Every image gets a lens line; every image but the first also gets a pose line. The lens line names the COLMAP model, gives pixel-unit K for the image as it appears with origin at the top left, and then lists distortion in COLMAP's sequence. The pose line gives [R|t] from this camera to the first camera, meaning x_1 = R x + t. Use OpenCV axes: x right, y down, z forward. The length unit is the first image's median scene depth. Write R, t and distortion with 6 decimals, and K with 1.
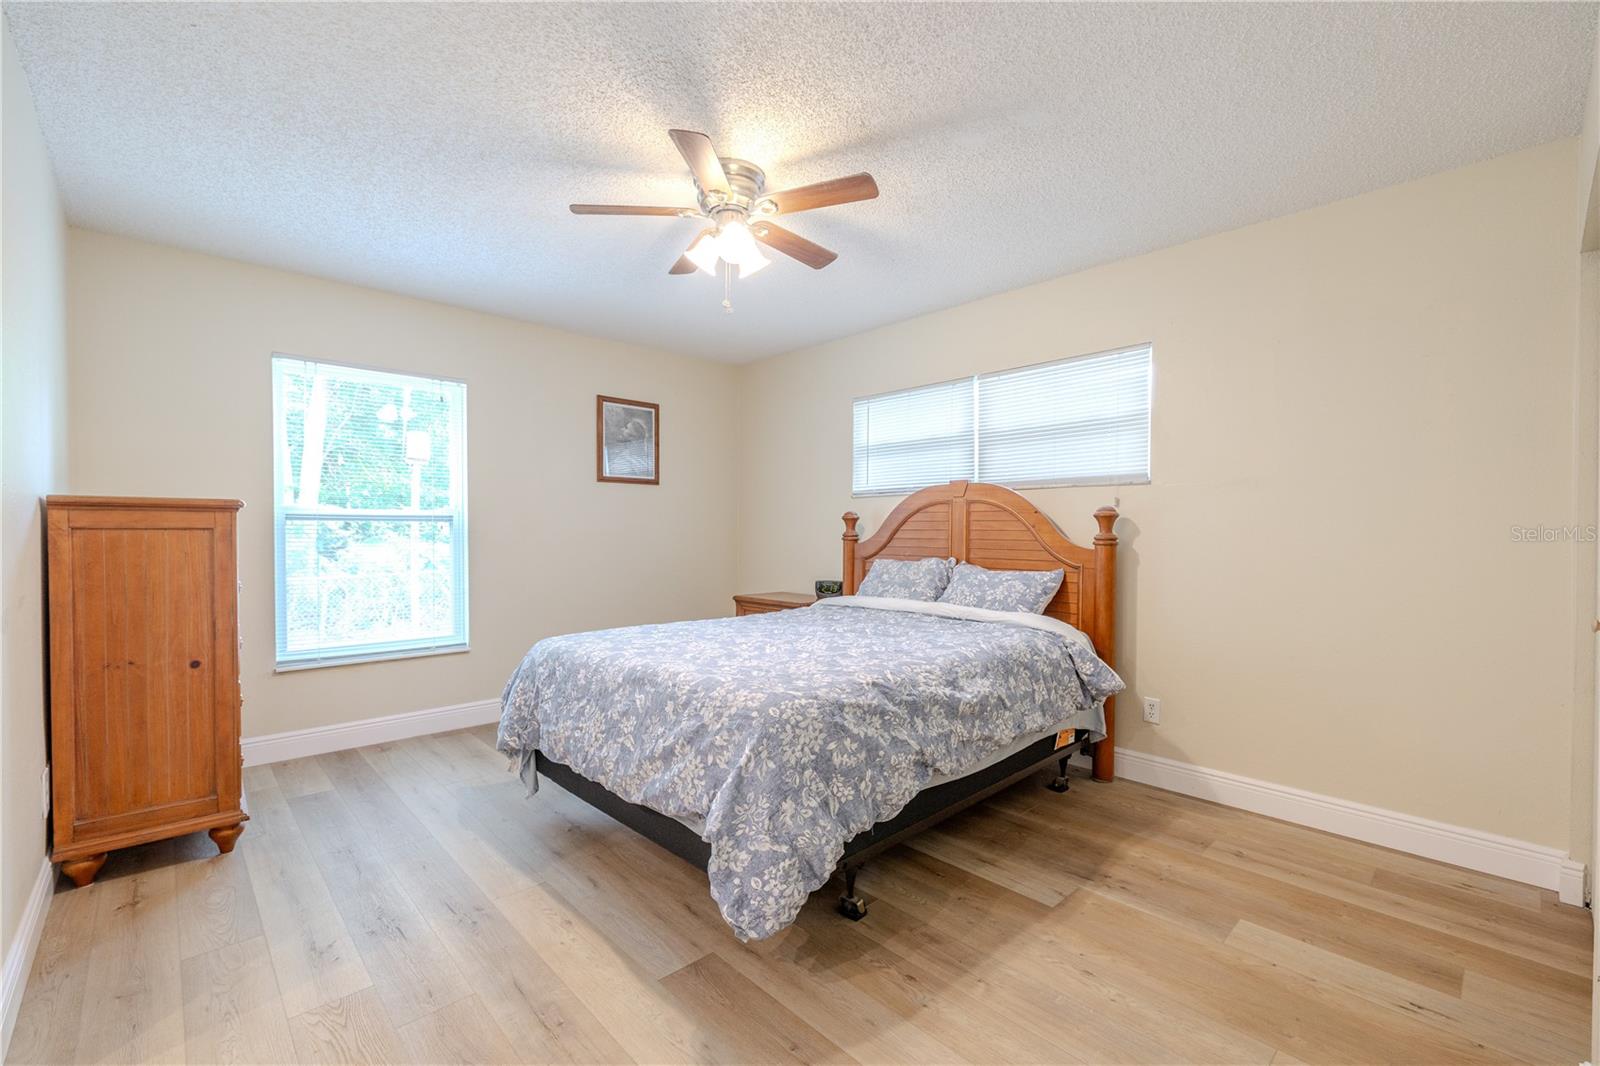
lens RADIAL K [[685.4, 0, 786.8], [0, 685.4, 535.0], [0, 0, 1]] dist [0.004478, 0.000312]
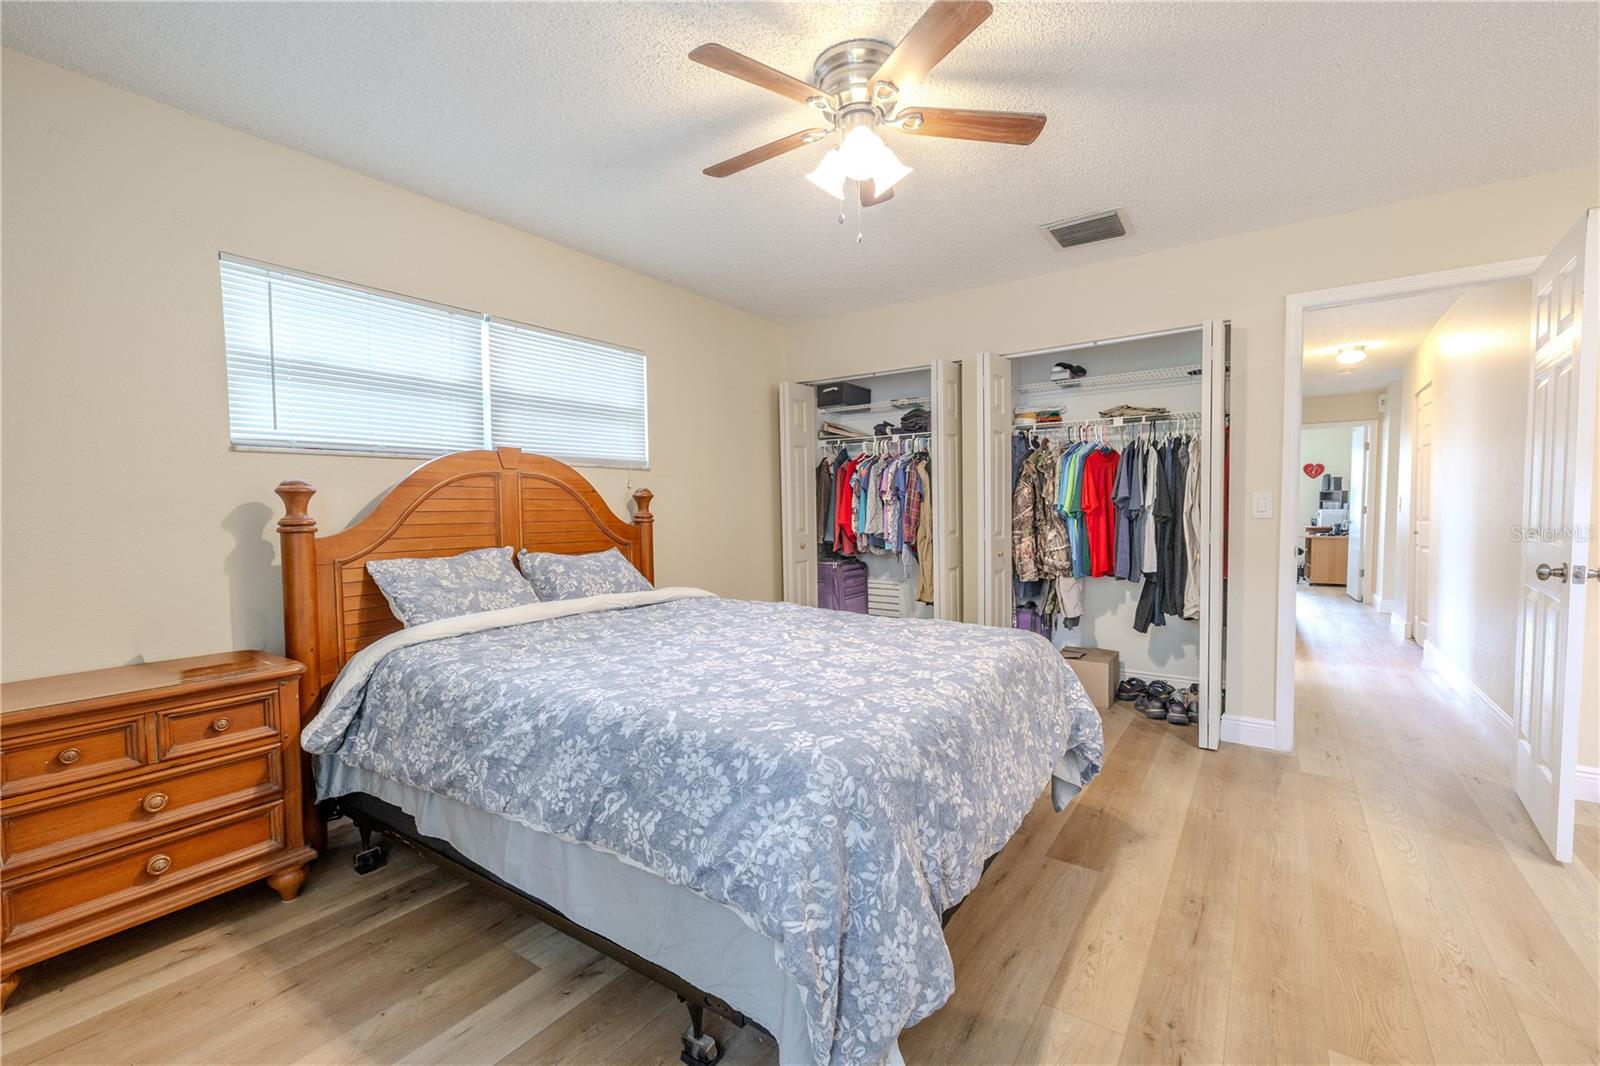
lens RADIAL K [[685.4, 0, 790.6], [0, 685.4, 539.5], [0, 0, 1]] dist [0.004478, 0.000312]
pose [[-0.210991, -0.046855, 0.976364, -0.687759], [0.017326, 0.998514, 0.051662, -0.010785], [-0.977334, 0.027817, -0.209866, 0.988293]]
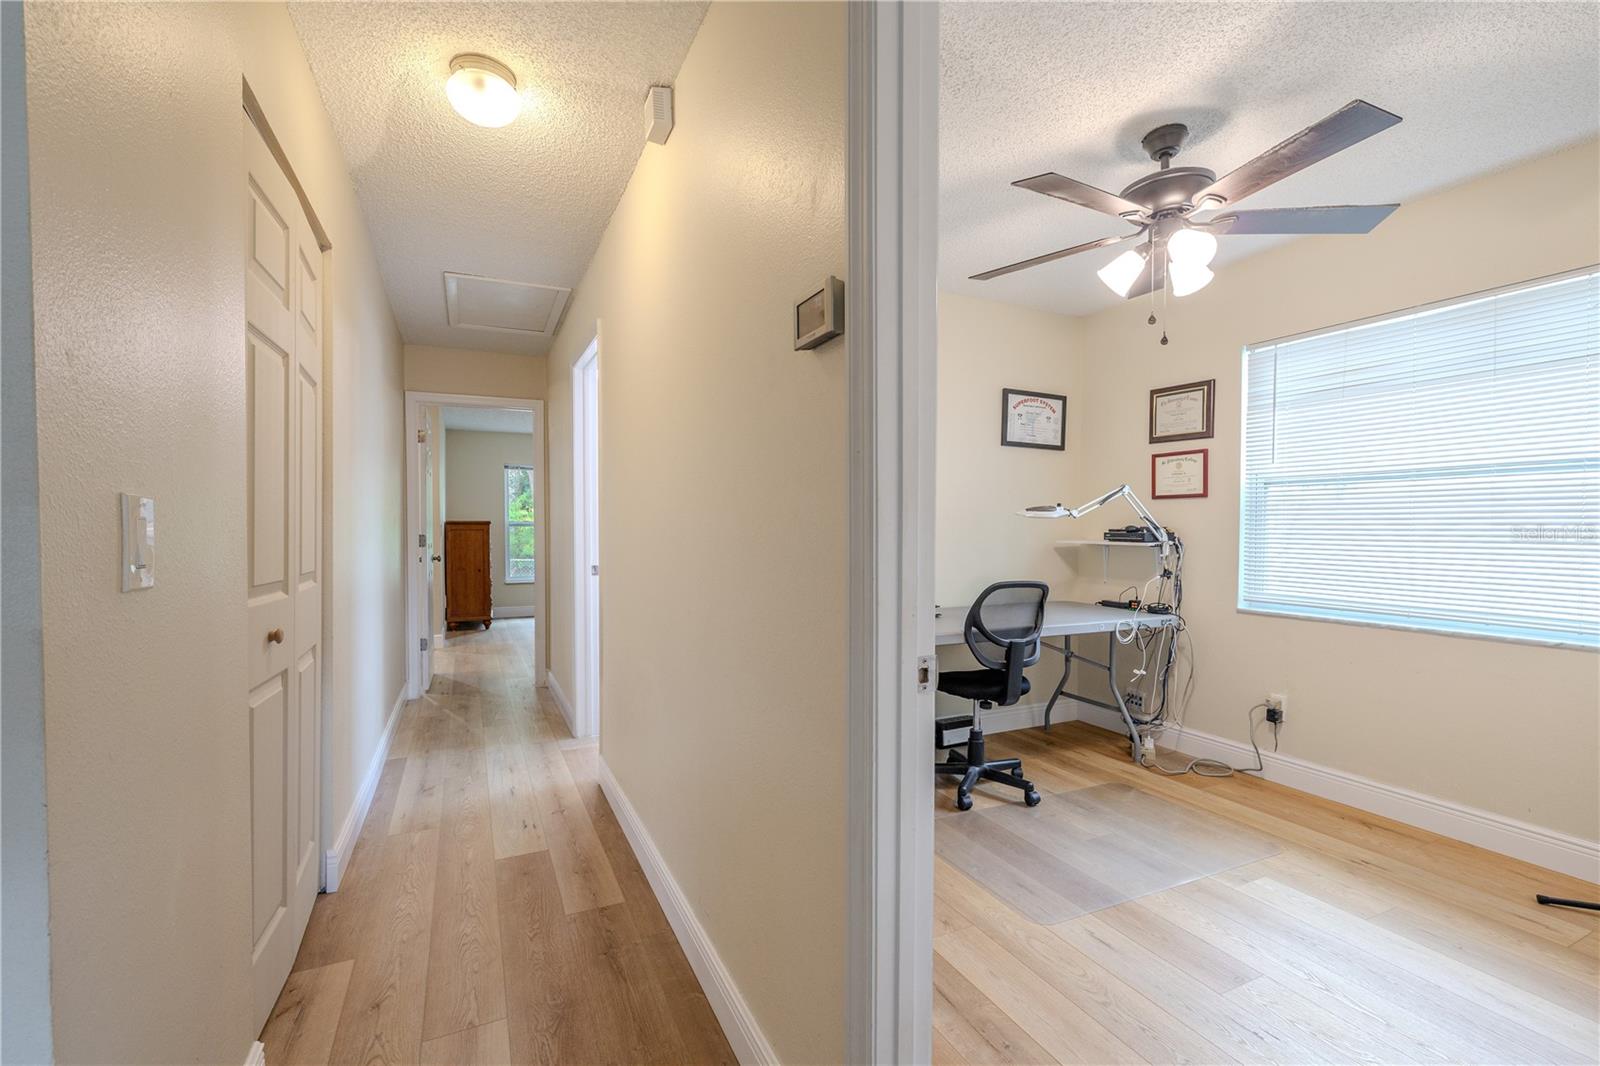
lens RADIAL K [[685.4, 0, 800.7], [0, 685.4, 535.9], [0, 0, 1]] dist [0.004478, 0.000312]
pose [[0.967595, -0.015732, -0.252016, 0.734718], [0.014090, 0.999866, -0.008321, 0.034100], [0.252113, 0.004501, 0.967687, -0.899800]]
